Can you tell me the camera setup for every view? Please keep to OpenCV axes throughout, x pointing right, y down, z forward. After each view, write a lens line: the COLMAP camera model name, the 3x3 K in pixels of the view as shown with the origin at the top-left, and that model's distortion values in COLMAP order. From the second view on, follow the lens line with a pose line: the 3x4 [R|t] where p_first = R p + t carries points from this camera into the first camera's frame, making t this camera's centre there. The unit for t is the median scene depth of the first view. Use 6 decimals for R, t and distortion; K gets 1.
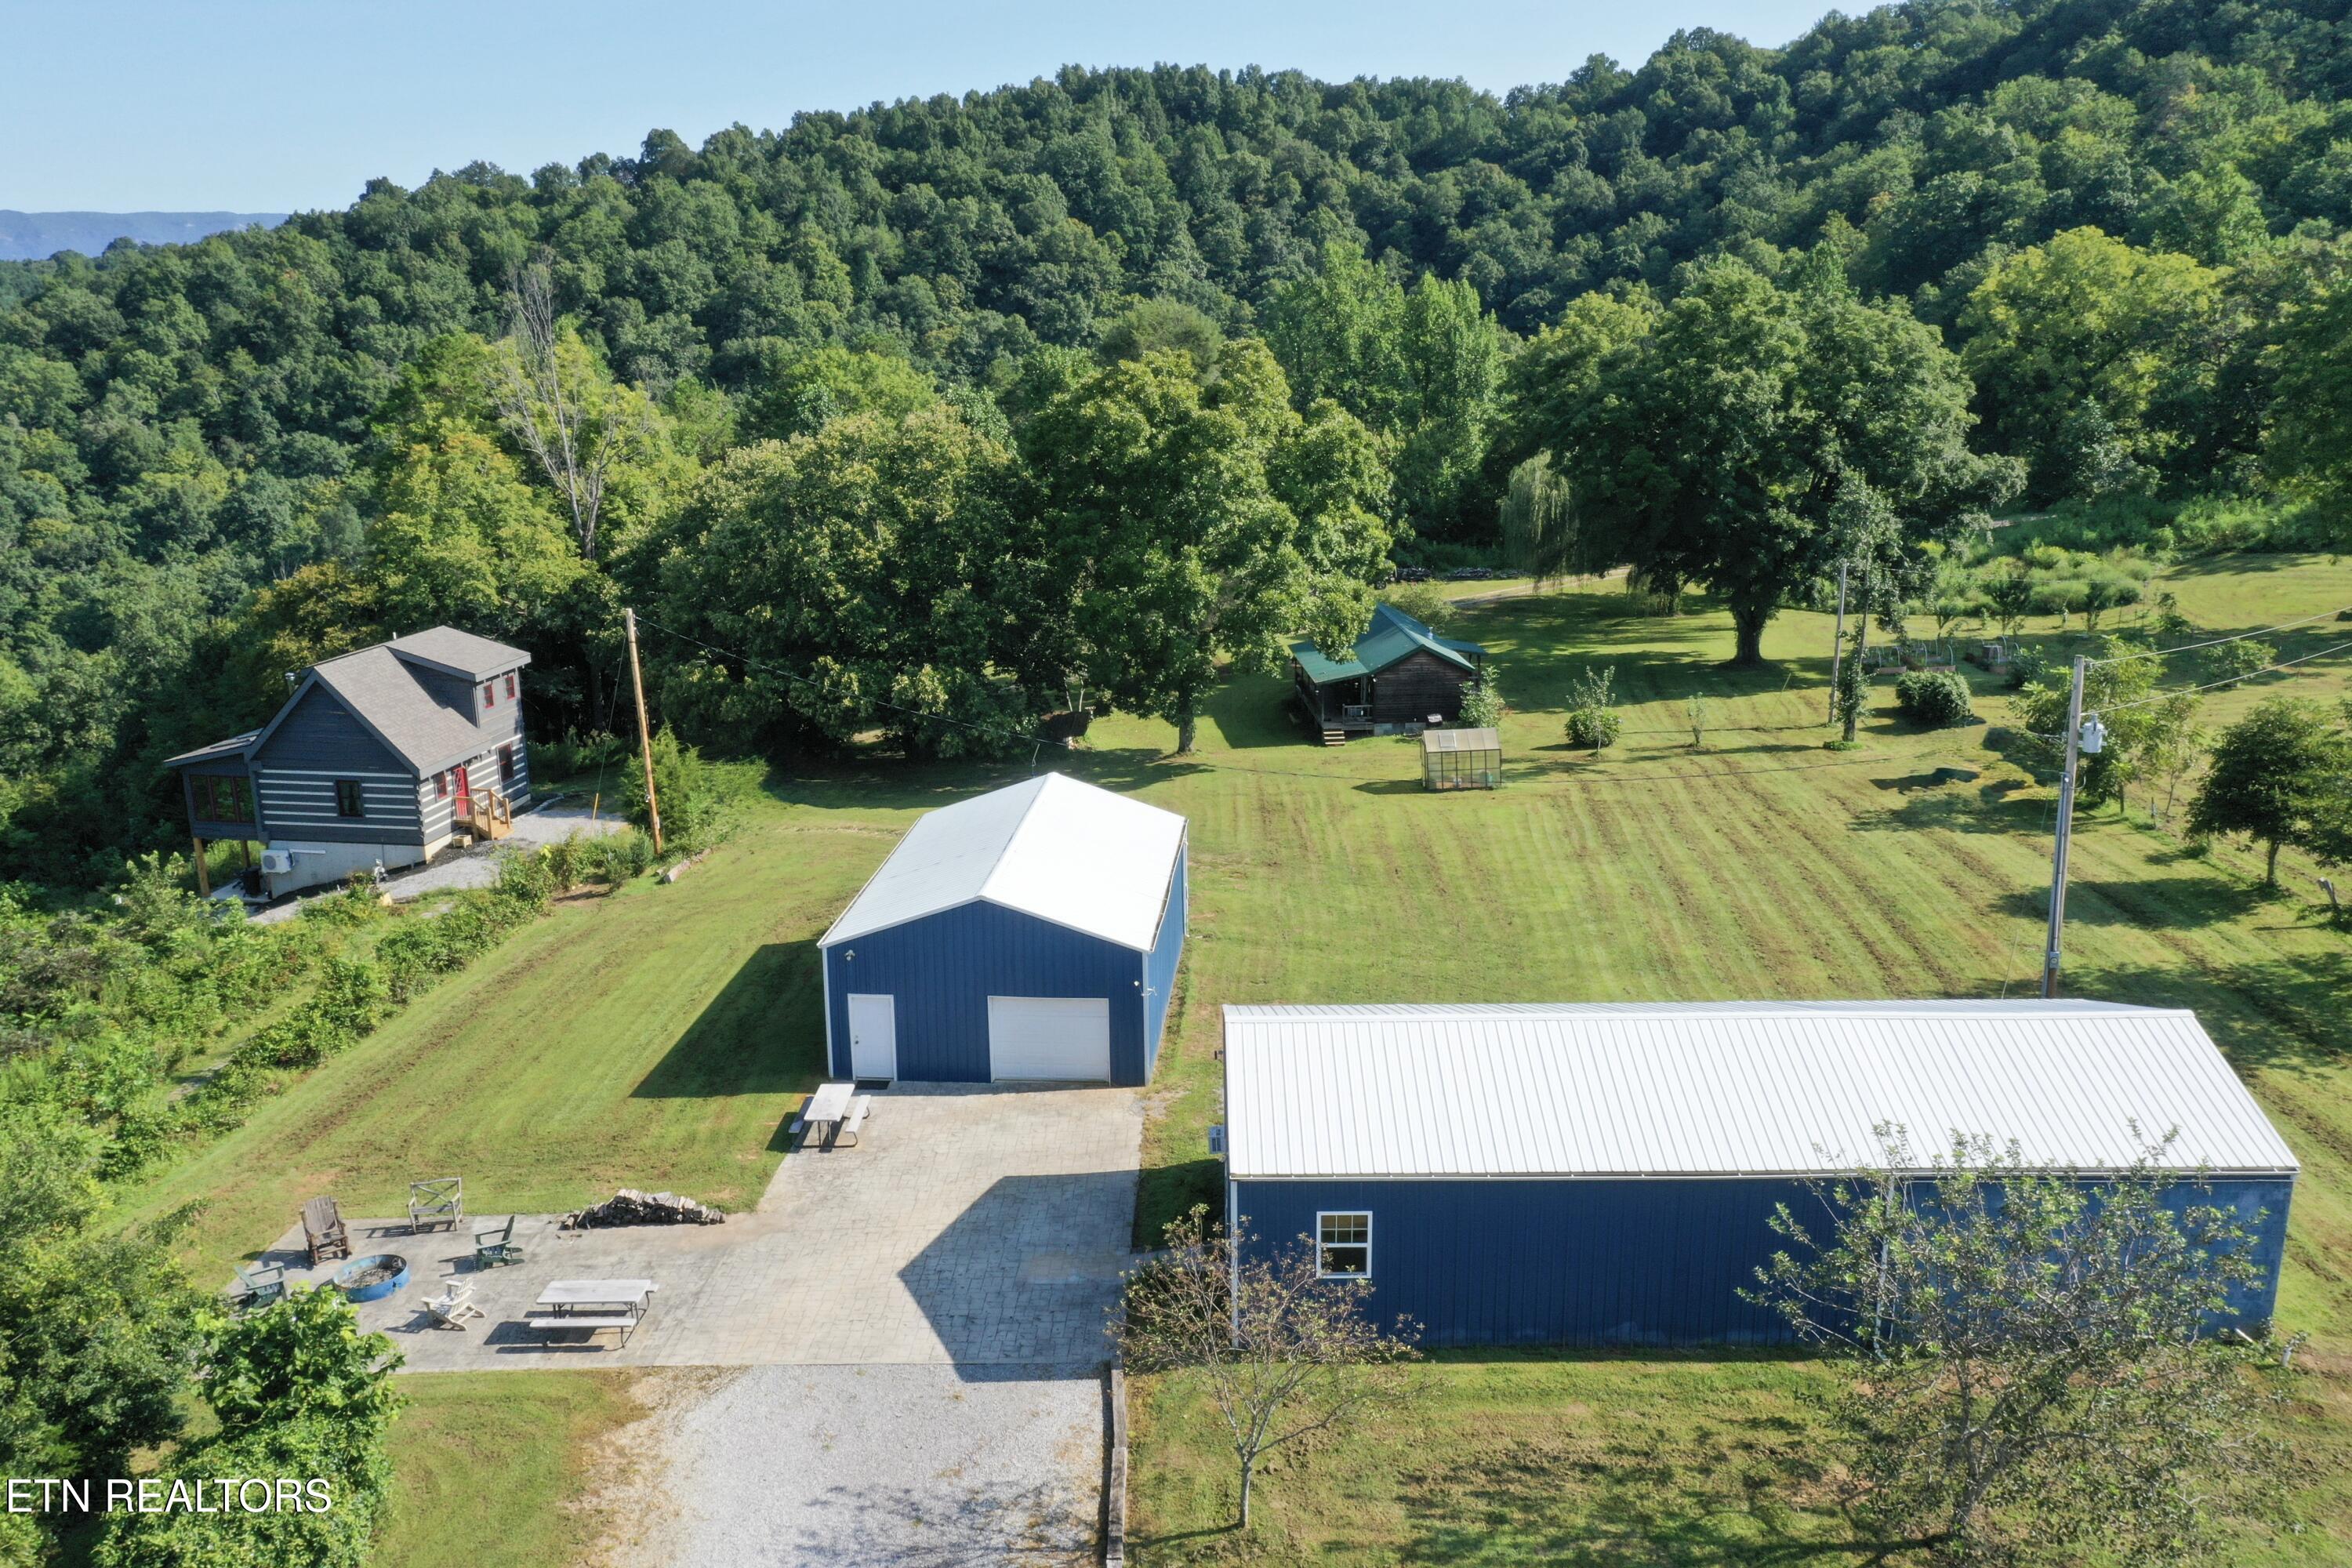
lens RADIAL K [[1868.1, 0, 1177.3], [0, 1868.1, 779.8], [0, 0, 1]] dist [-0.006633, 0.009052]
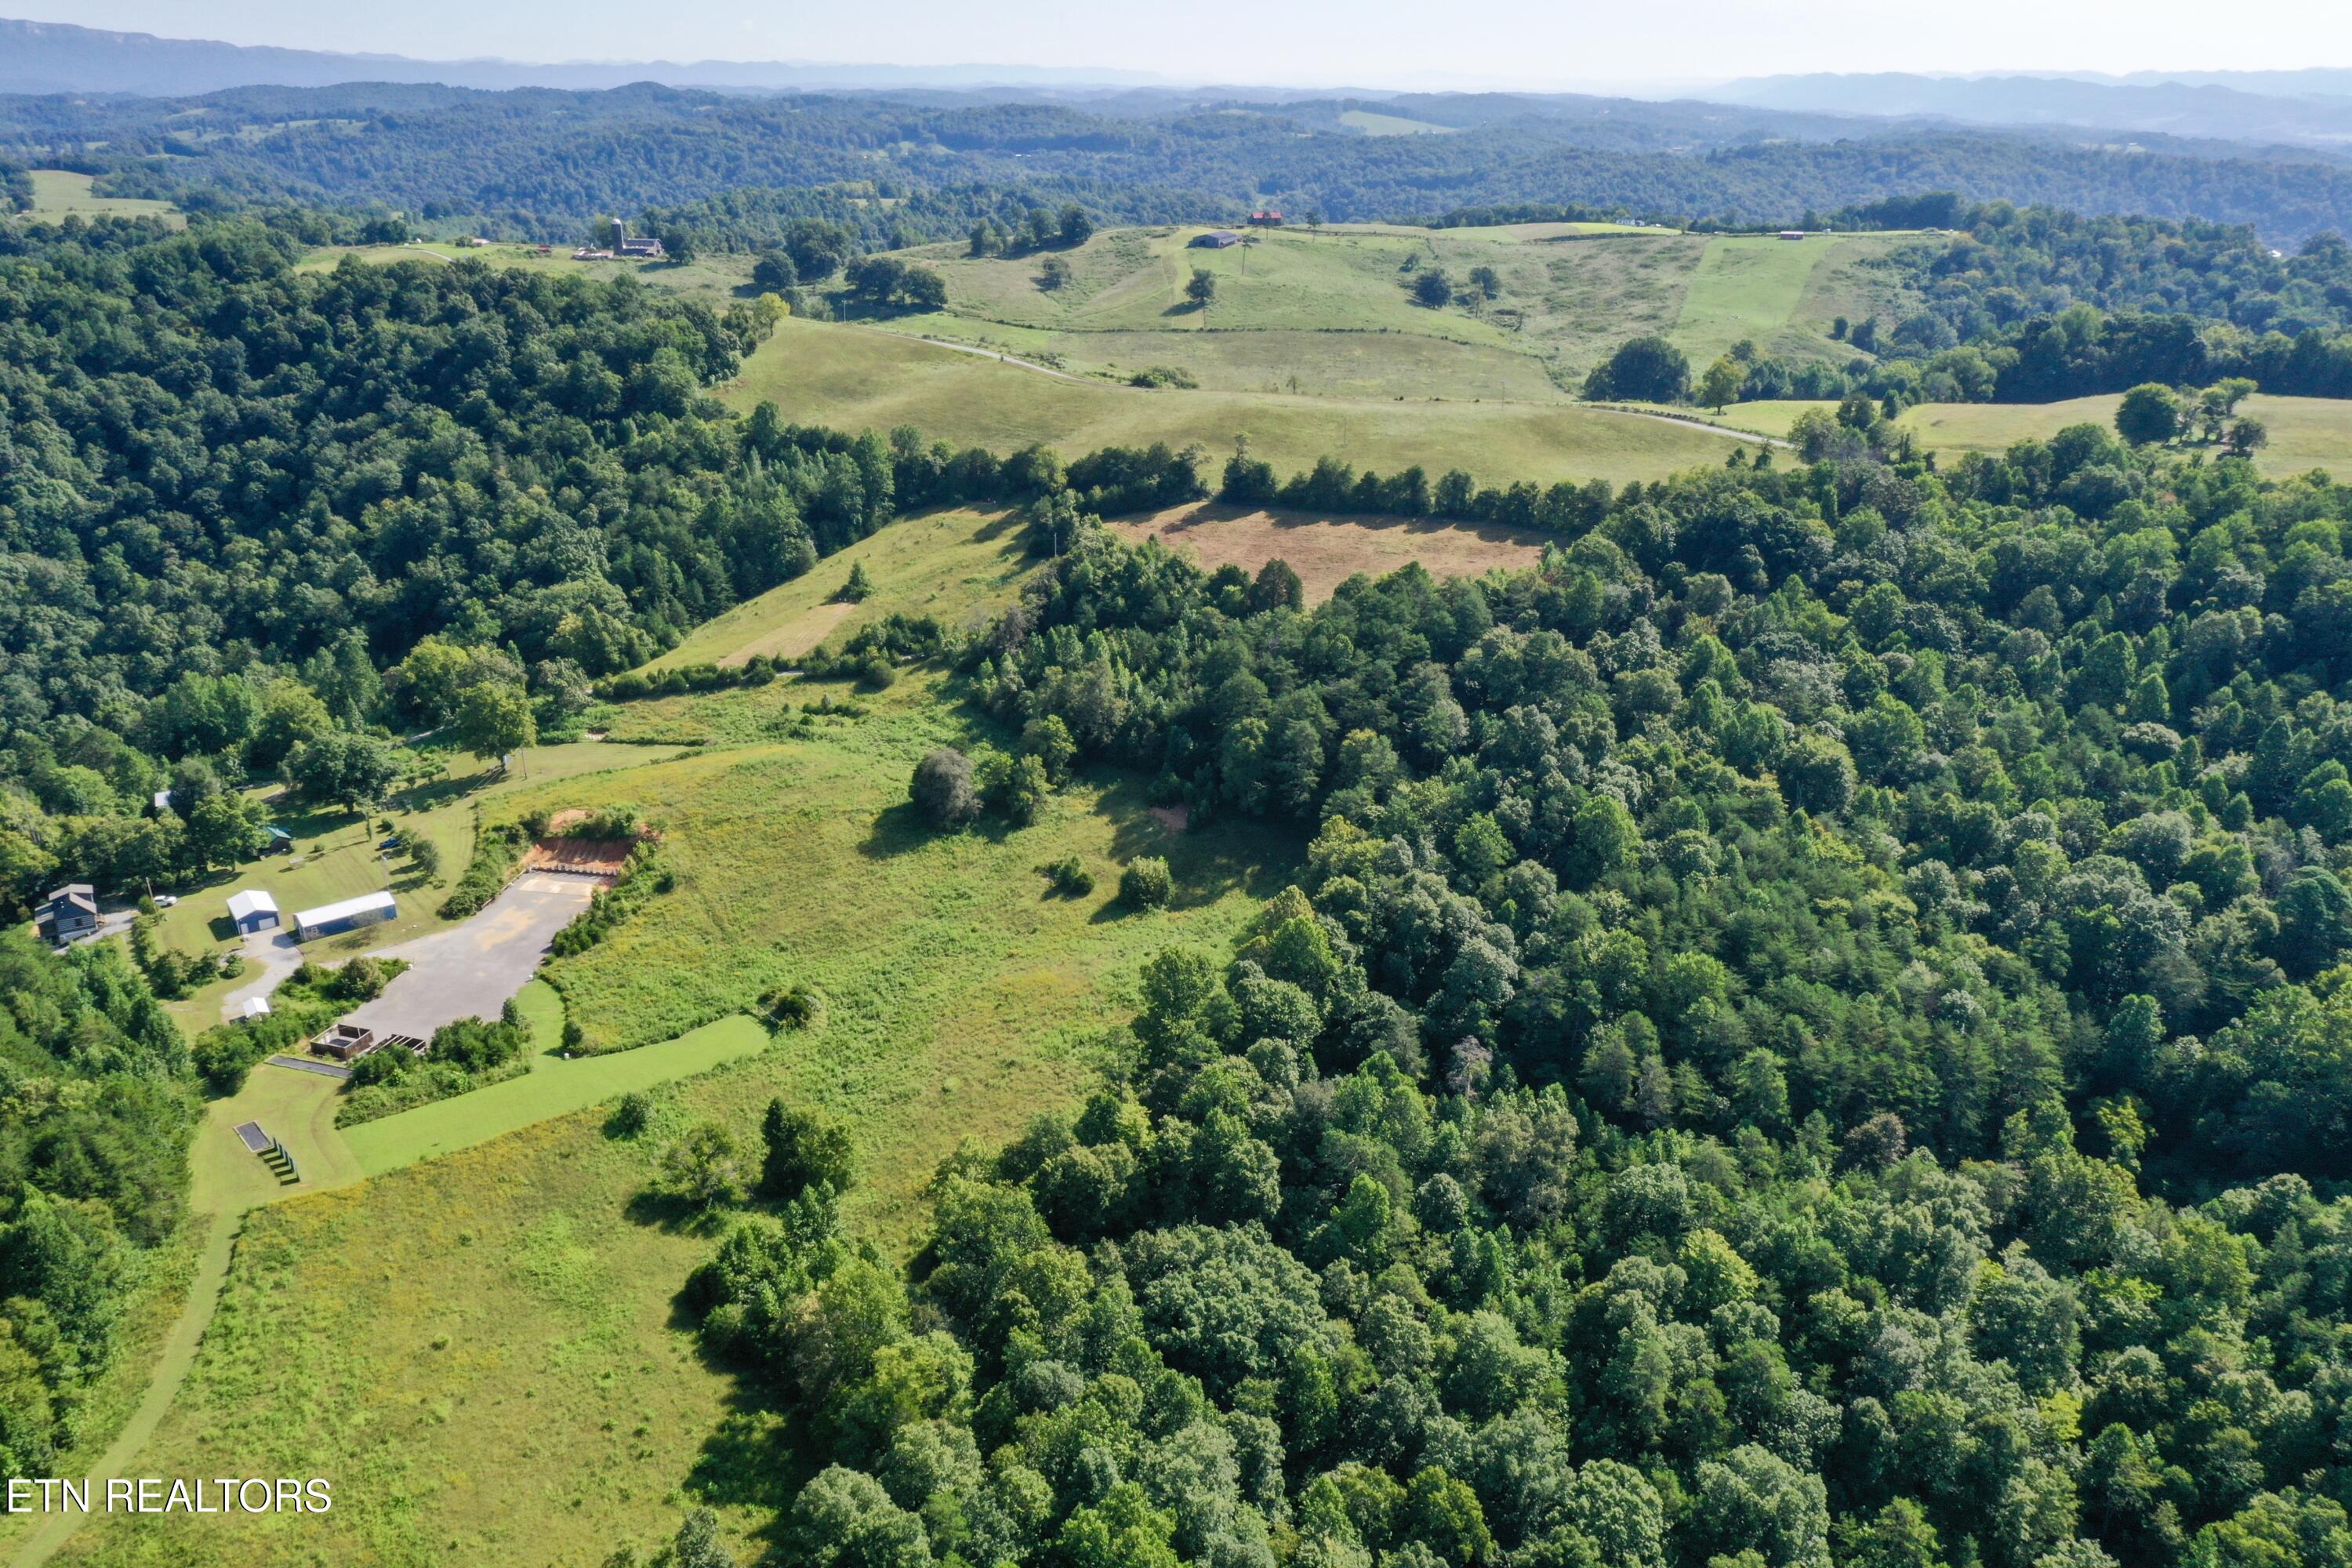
lens RADIAL K [[1868.1, 0, 1176.5], [0, 1868.1, 786.1], [0, 0, 1]] dist [-0.006633, 0.009052]
pose [[0.773416, -0.218031, 0.595223, -0.181868], [0.150041, 0.975270, 0.162284, -0.125654], [-0.615886, -0.036205, 0.787003, -0.838211]]
